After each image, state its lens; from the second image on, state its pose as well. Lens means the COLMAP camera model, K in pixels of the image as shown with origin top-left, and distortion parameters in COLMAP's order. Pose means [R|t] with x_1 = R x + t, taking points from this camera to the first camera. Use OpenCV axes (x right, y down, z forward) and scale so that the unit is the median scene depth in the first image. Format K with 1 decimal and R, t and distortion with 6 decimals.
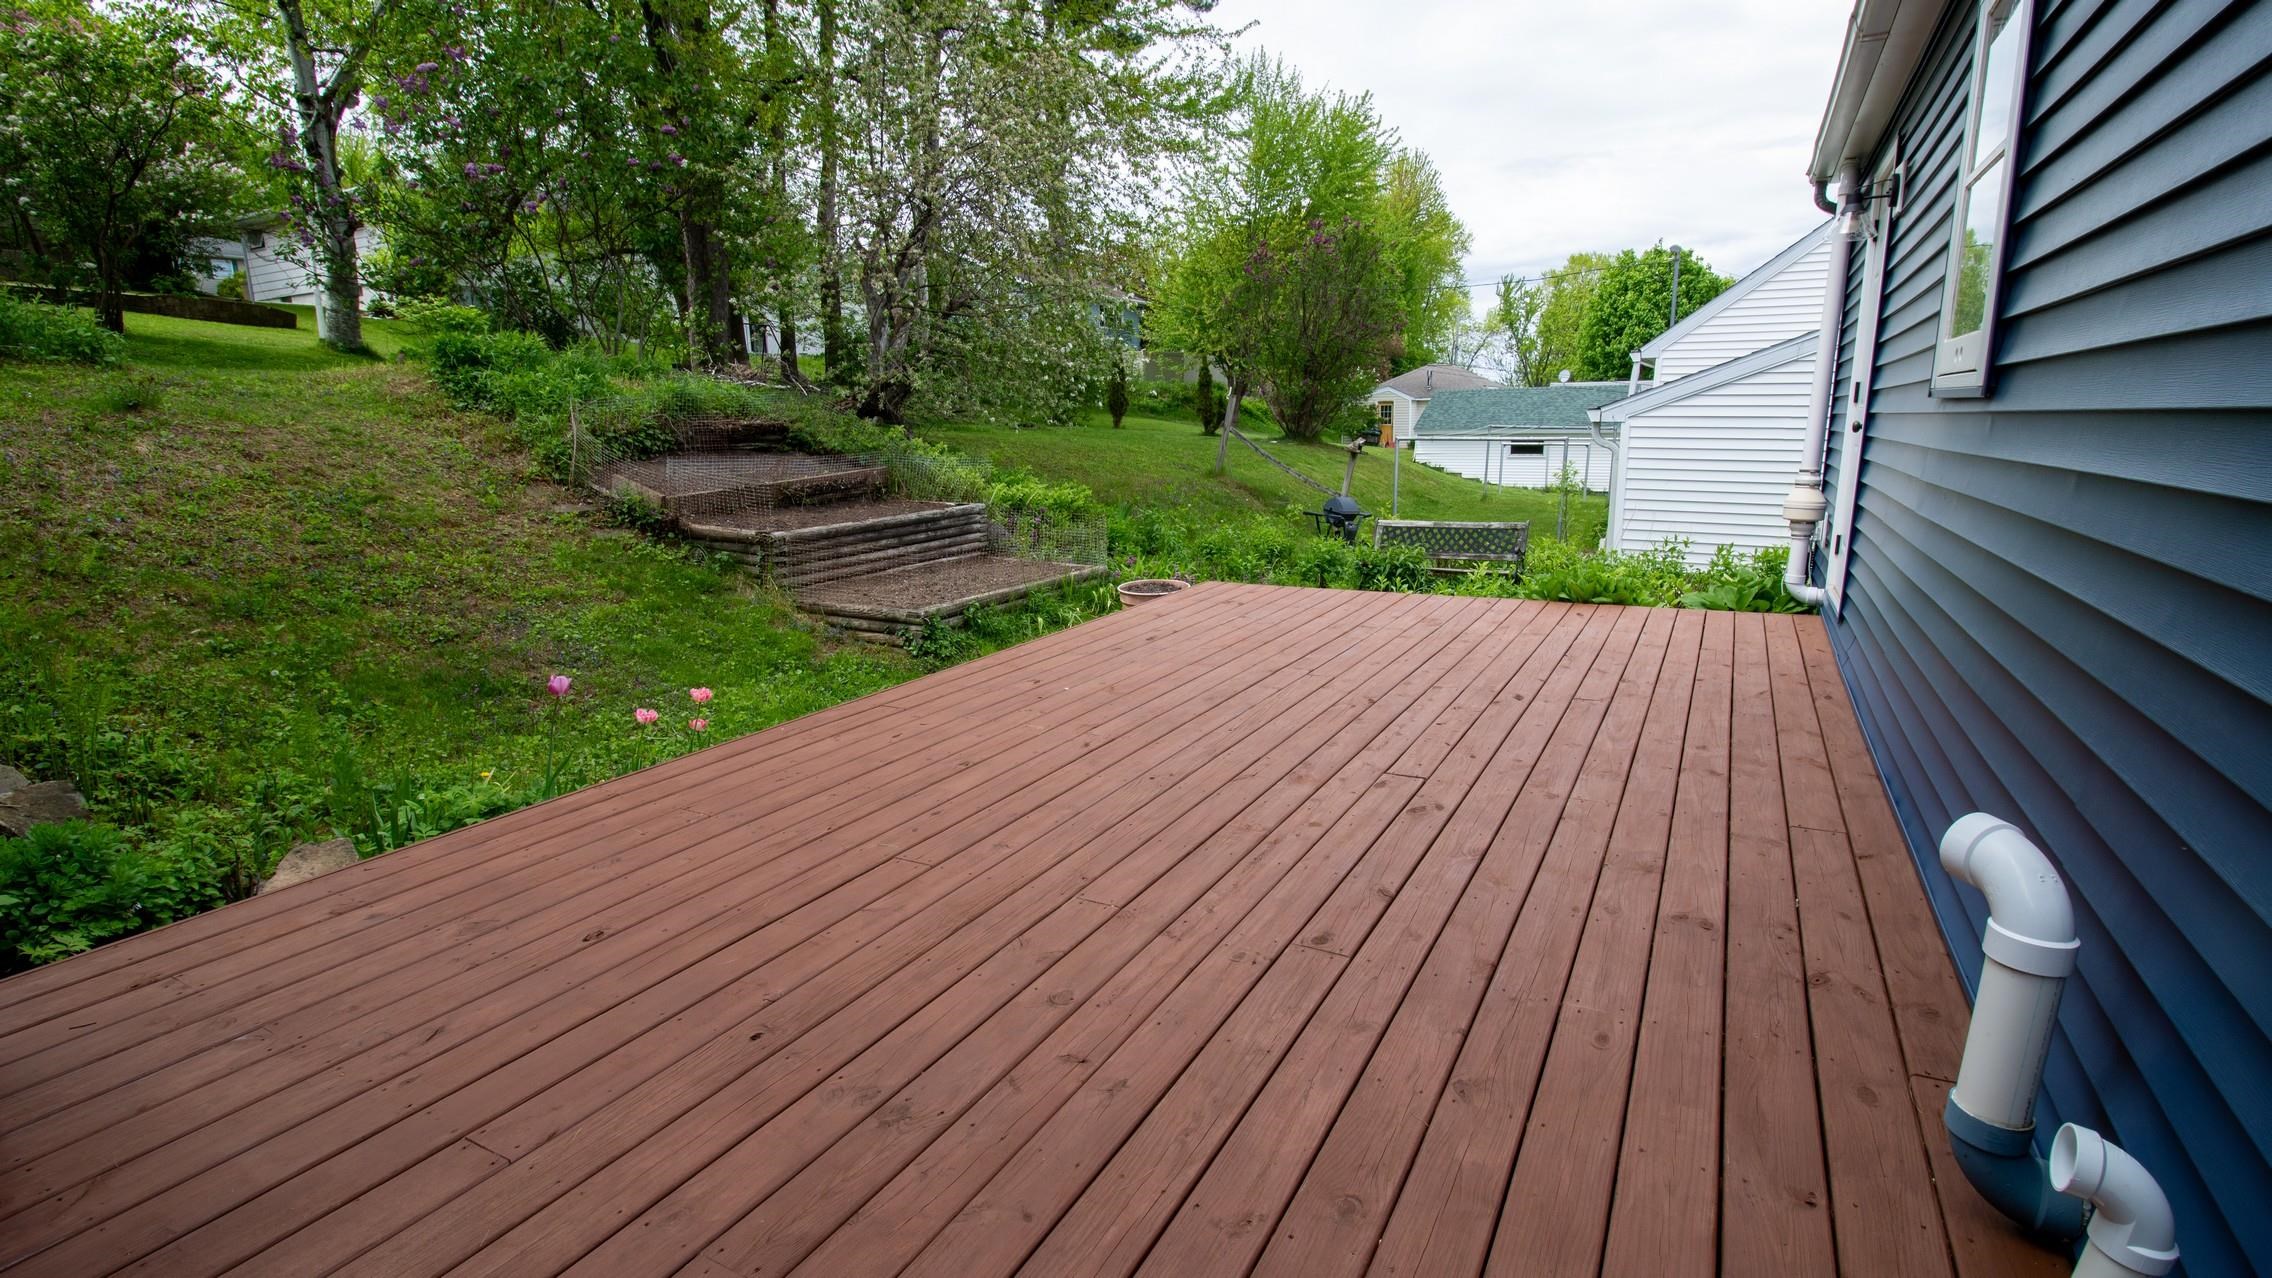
lens RADIAL K [[1044.1, 0, 1140.2], [0, 1044.1, 633.4], [0, 0, 1]] dist [-0.004479, -0.001521]
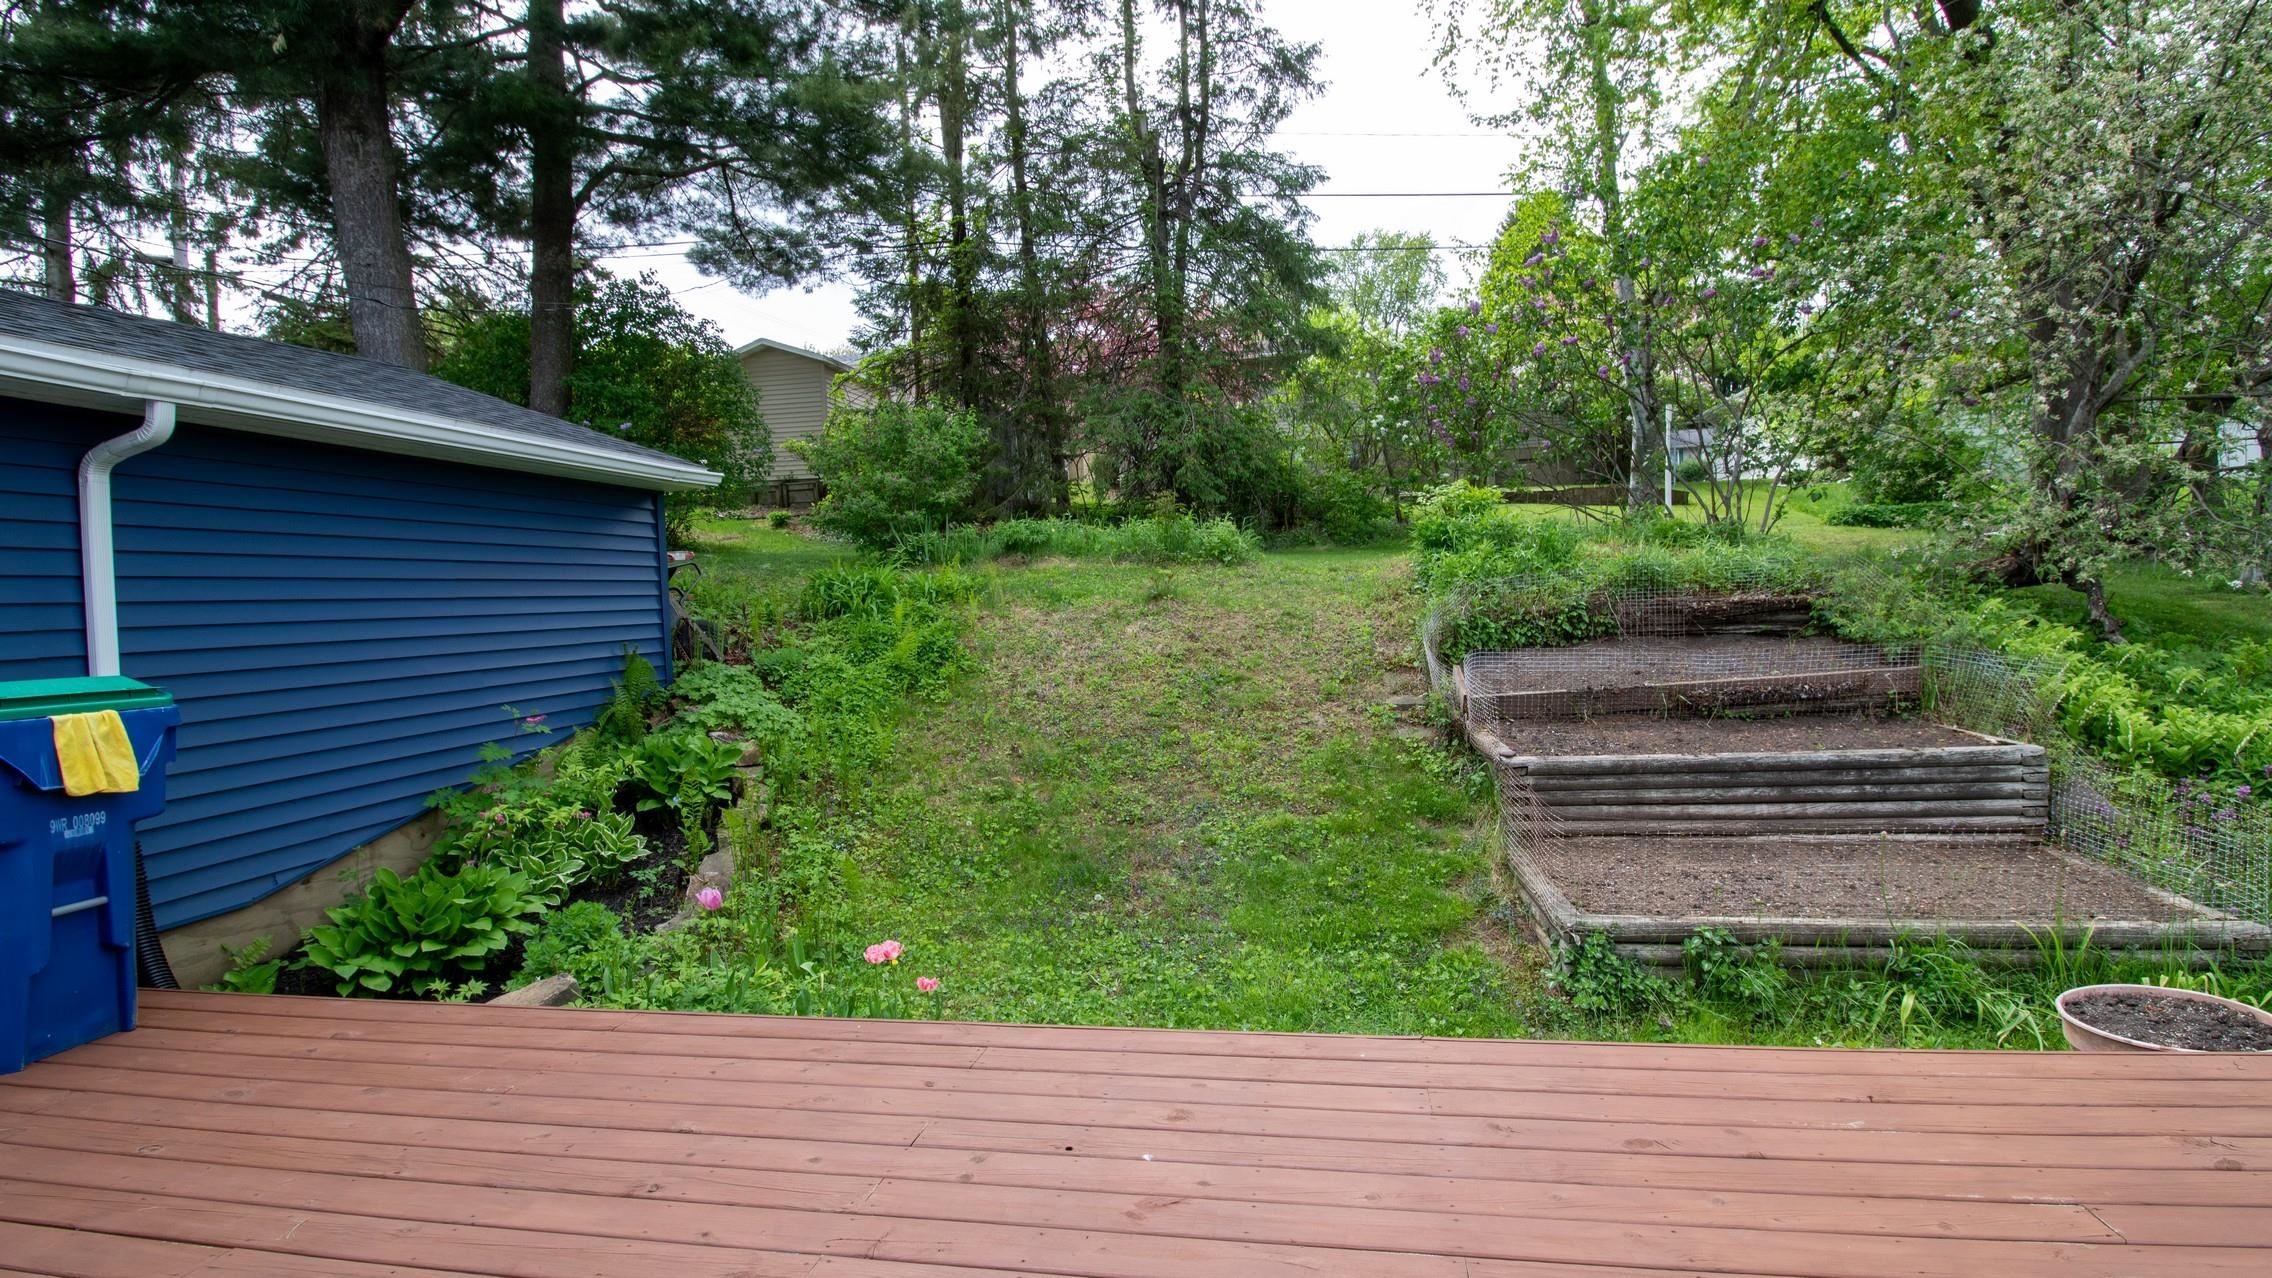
lens RADIAL K [[1044.1, 0, 1136.9], [0, 1044.1, 630.2], [0, 0, 1]] dist [-0.004479, -0.001521]
pose [[0.310644, 0.008272, -0.950490, 0.245453], [-0.154843, 0.987045, -0.042016, -0.107013], [0.937829, 0.160229, 0.307900, 0.487617]]
